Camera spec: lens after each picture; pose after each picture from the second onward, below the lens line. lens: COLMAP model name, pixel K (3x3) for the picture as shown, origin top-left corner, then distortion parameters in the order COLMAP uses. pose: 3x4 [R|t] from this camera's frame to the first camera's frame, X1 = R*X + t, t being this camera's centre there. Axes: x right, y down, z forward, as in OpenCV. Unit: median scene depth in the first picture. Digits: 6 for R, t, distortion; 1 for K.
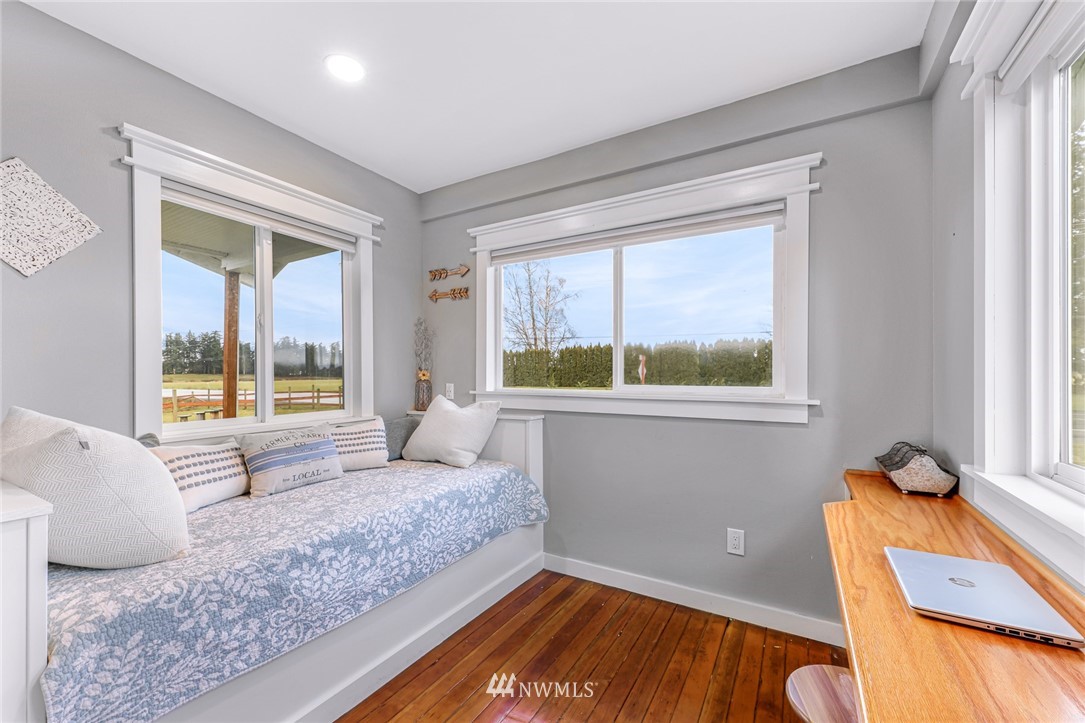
lens RADIAL K [[438.2, 0, 543.5], [0, 438.2, 366.3], [0, 0, 1]] dist [-0.003808, -0.000268]
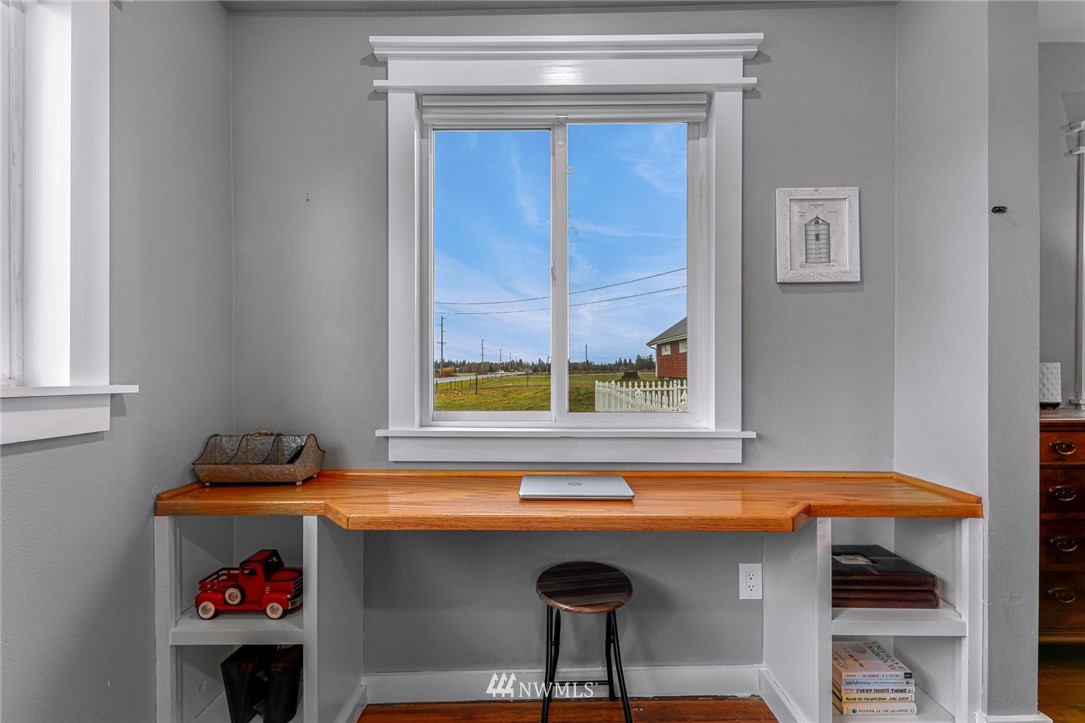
lens RADIAL K [[438.2, 0, 548.2], [0, 438.2, 368.2], [0, 0, 1]] dist [-0.003808, -0.000268]
pose [[-0.506728, 0.004864, 0.862092, -0.135876], [0.000240, 0.999985, -0.005501, 0.078062], [-0.862106, -0.002580, -0.506721, 1.072743]]
